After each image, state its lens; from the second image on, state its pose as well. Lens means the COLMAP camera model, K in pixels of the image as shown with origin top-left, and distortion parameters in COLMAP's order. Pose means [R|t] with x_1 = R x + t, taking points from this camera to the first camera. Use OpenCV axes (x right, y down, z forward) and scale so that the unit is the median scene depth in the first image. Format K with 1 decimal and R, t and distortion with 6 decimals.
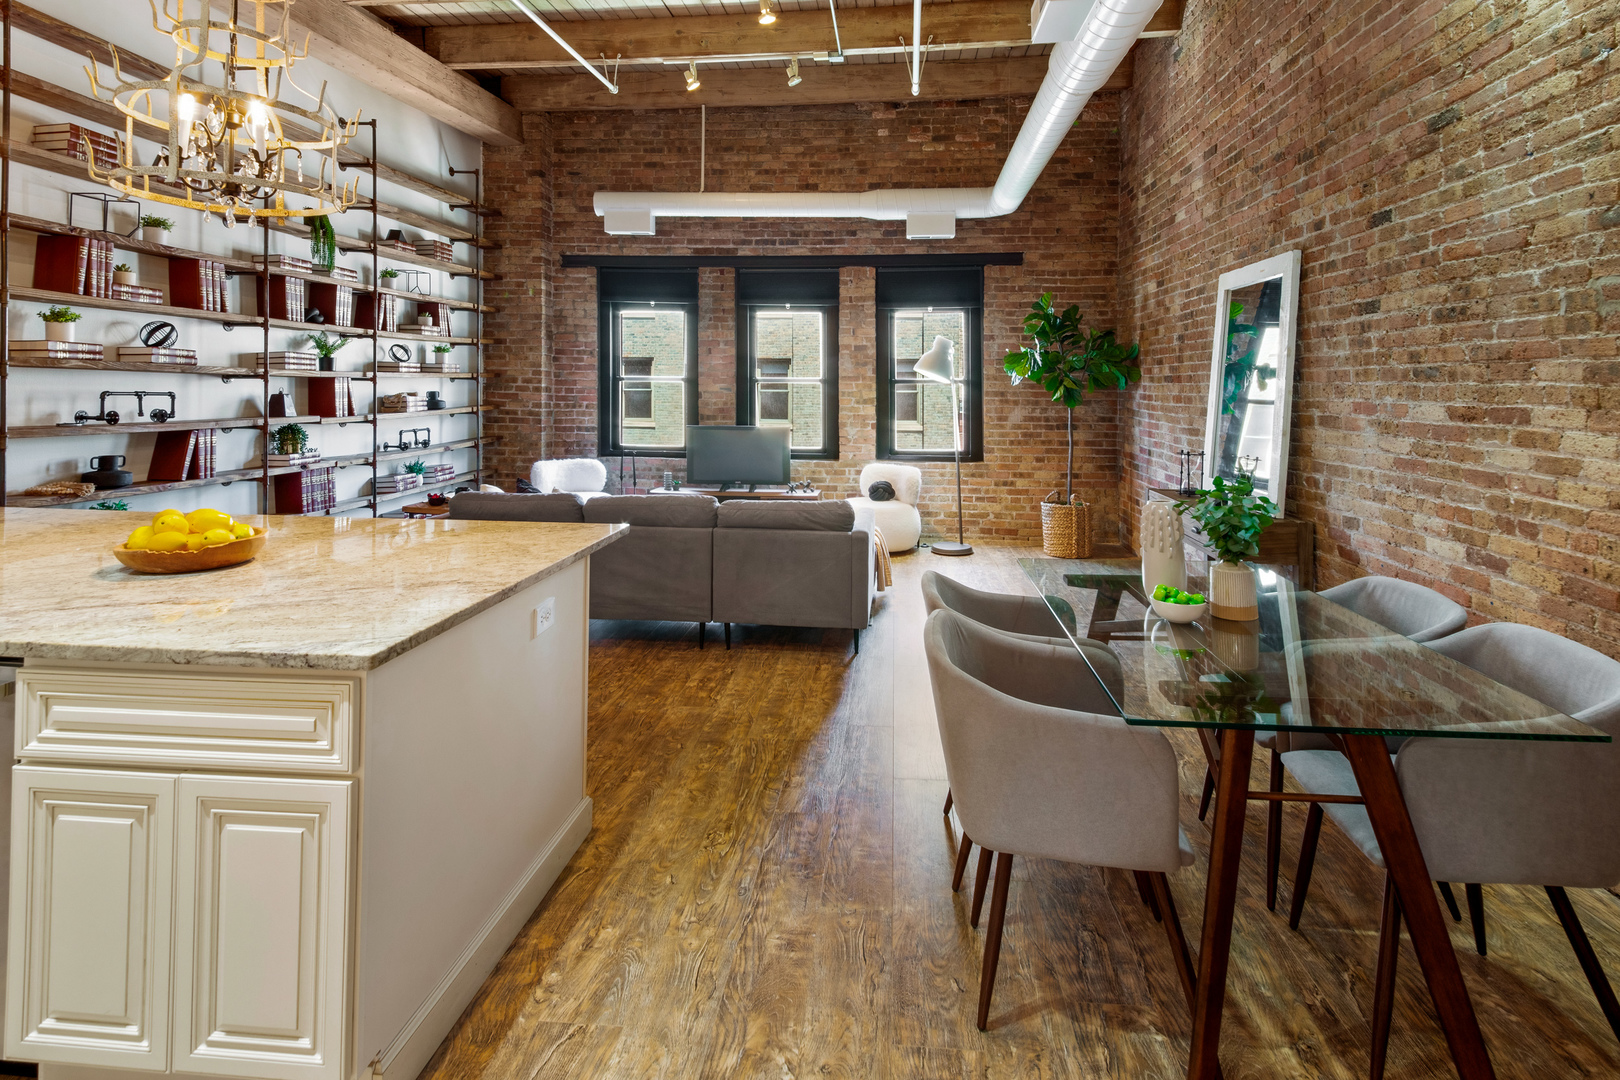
lens RADIAL K [[836.6, 0, 809.0], [0, 836.6, 380.8], [0, 0, 1]] dist [0.050352, -0.021535]
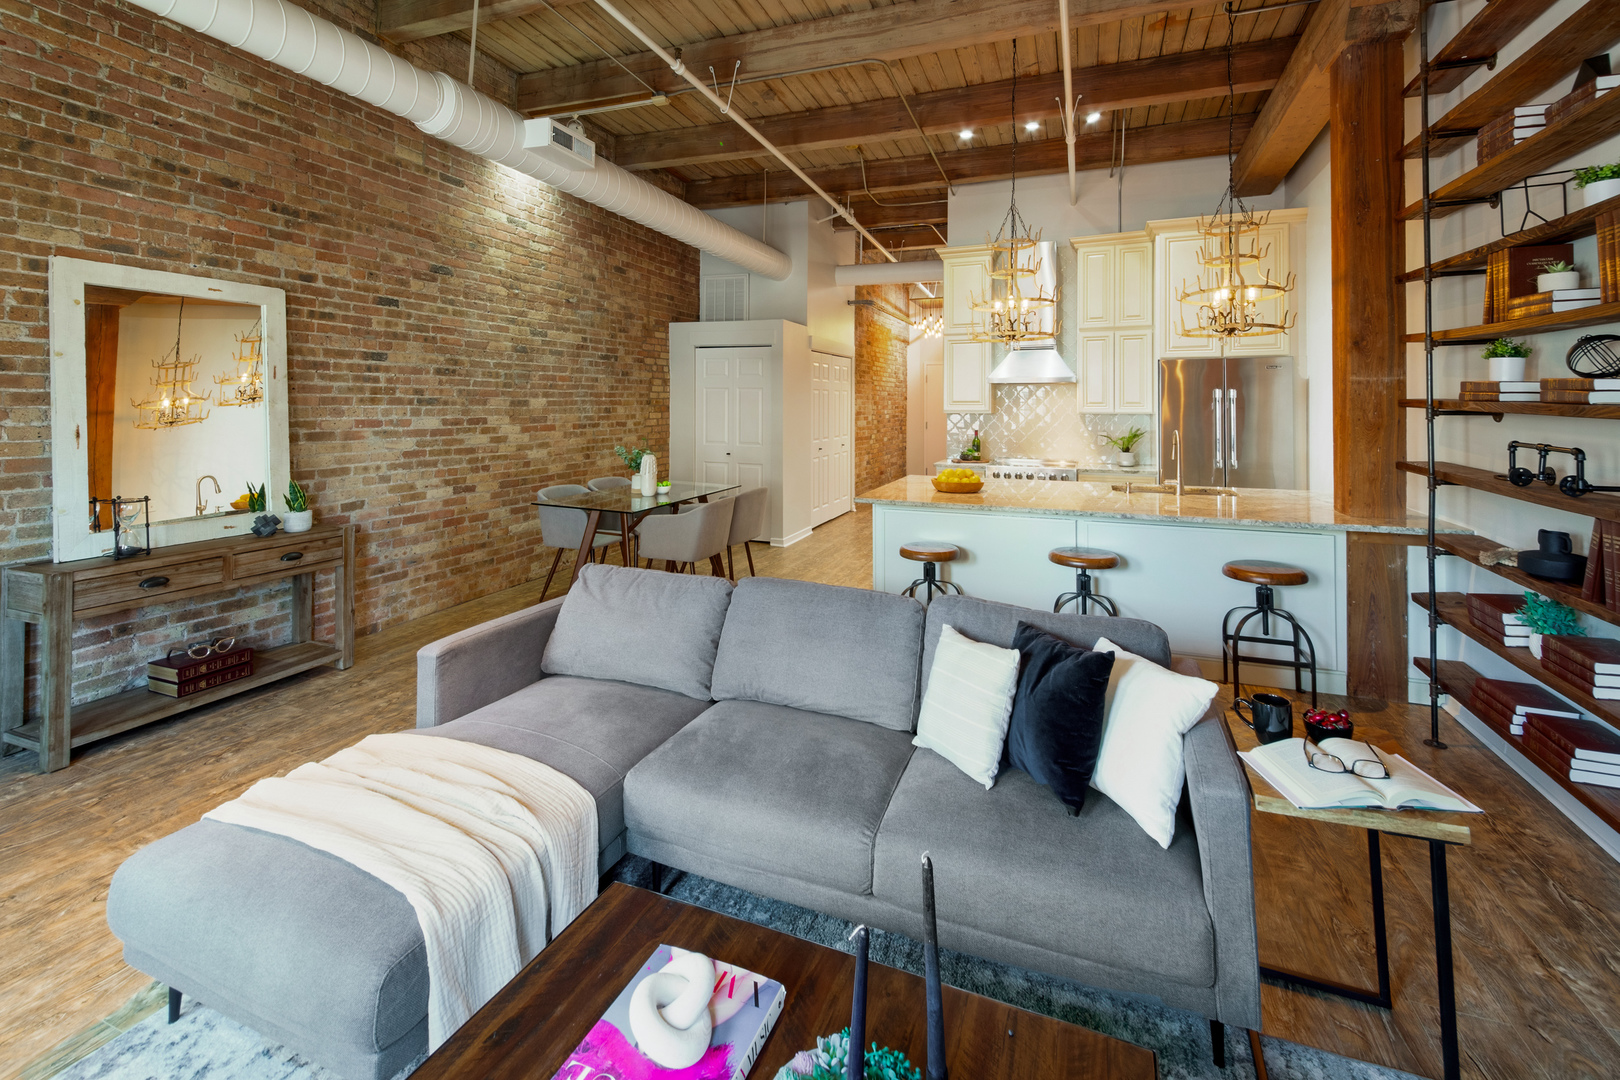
lens RADIAL K [[669.6, 0, 801.8], [0, 669.6, 399.5], [0, 0, 1]] dist [0.016175, -0.010487]
pose [[-0.964600, -0.012090, 0.263440, -0.191675], [-0.016340, 0.999769, -0.013944, -0.002685], [-0.263211, -0.017755, -0.964575, 0.961895]]
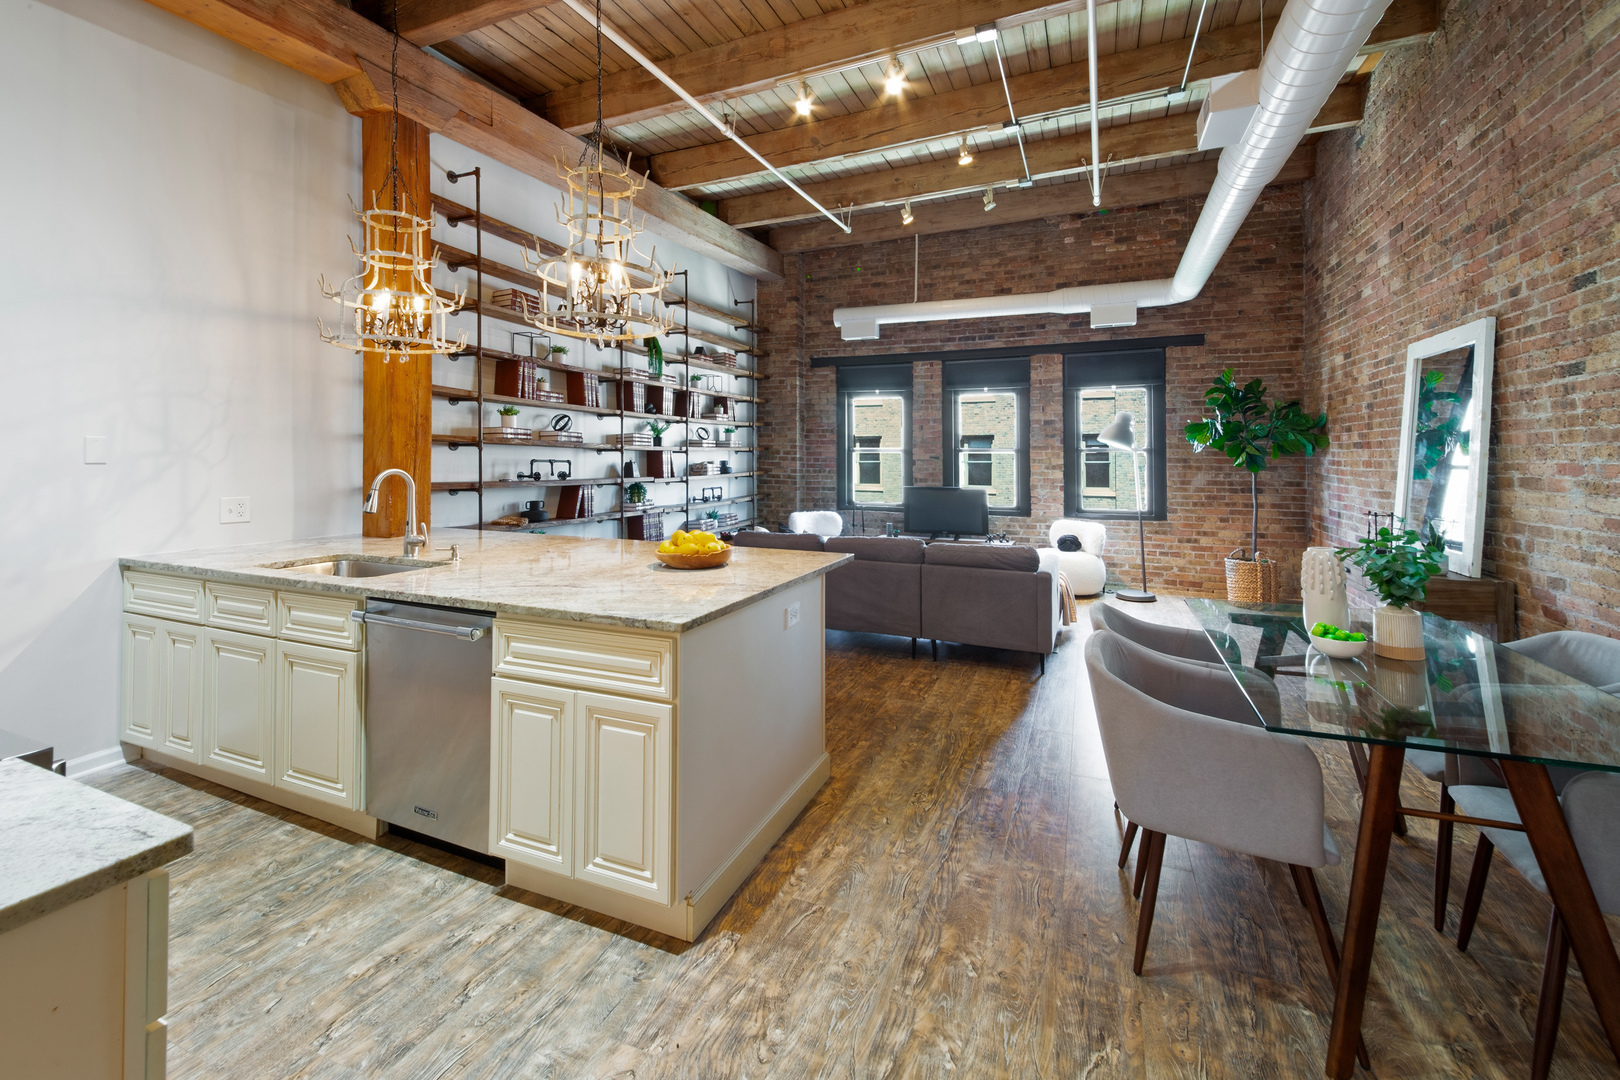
lens RADIAL K [[669.6, 0, 800.3], [0, 669.6, 448.3], [0, 0, 1]] dist [0.016175, -0.010487]
pose [[0.953393, -0.009821, -0.301571, 0.010678], [0.007273, 0.999928, -0.009569, 0.004055], [0.301643, 0.006930, 0.953396, -0.016653]]
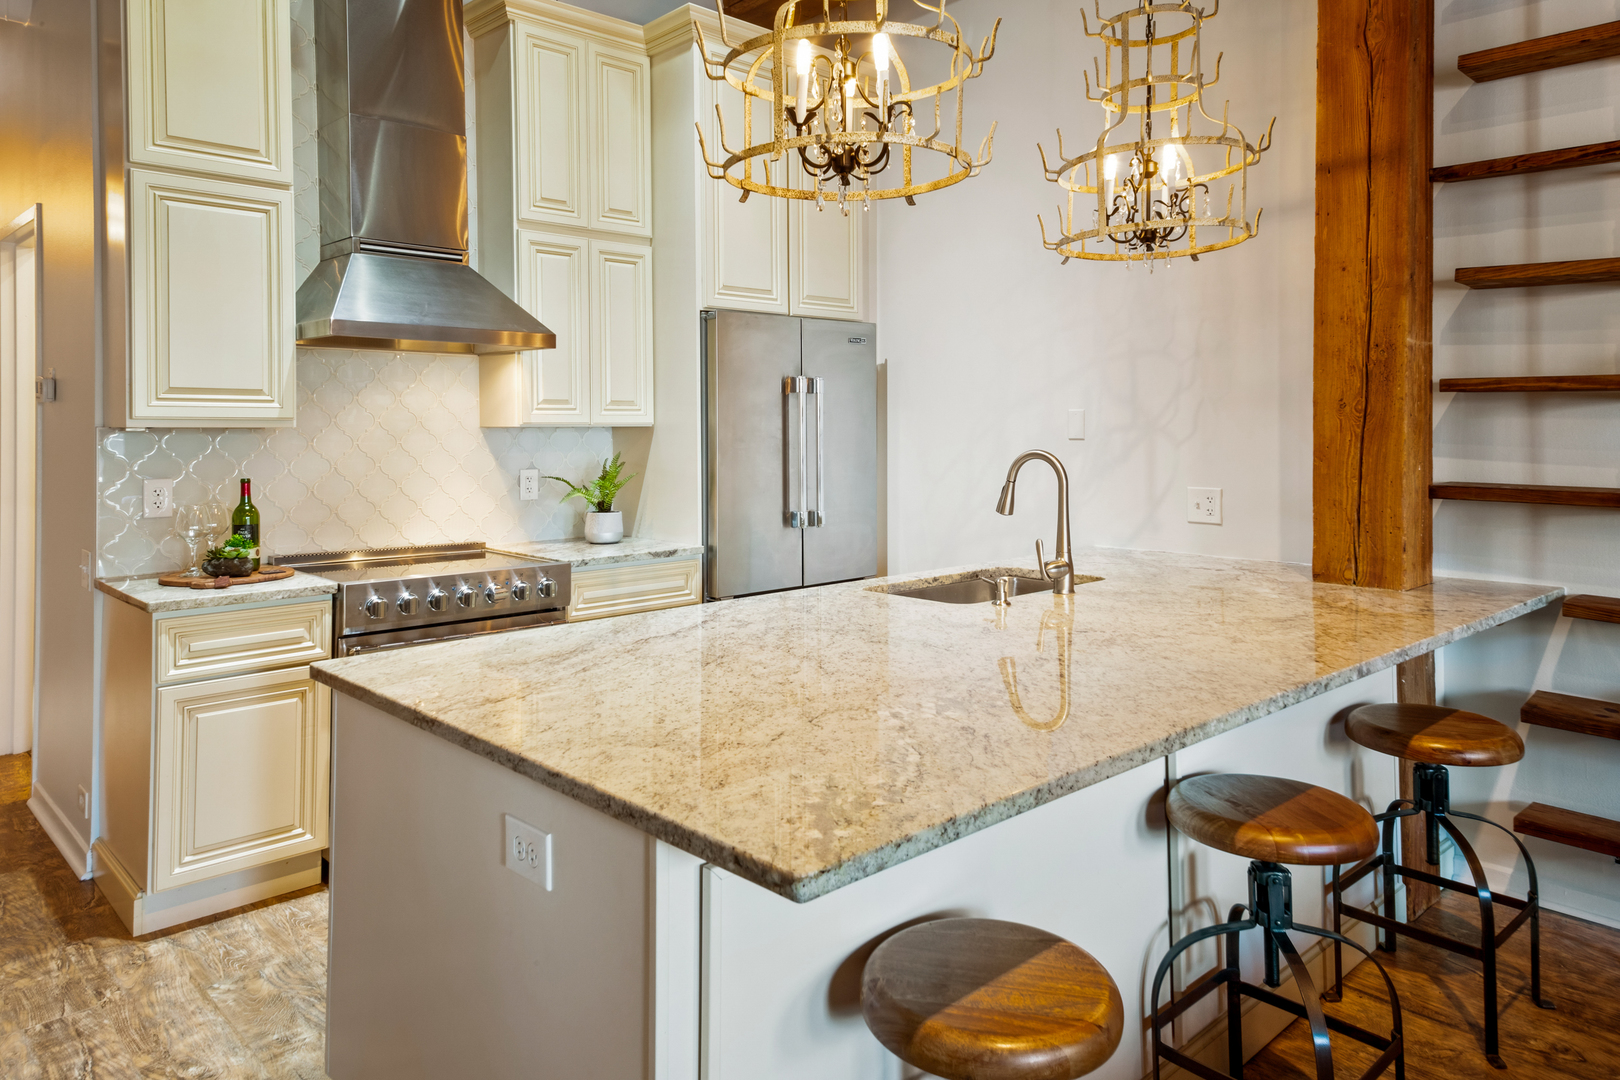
lens RADIAL K [[1058.0, 0, 813.2], [0, 1058.0, 438.0], [0, 0, 1]] dist [0.067899, -0.015770]
pose [[-0.645099, -0.002578, -0.764095, 0.022993], [0.005580, 0.999952, -0.008085, 0.009208], [0.764079, -0.009479, -0.645053, 0.508658]]
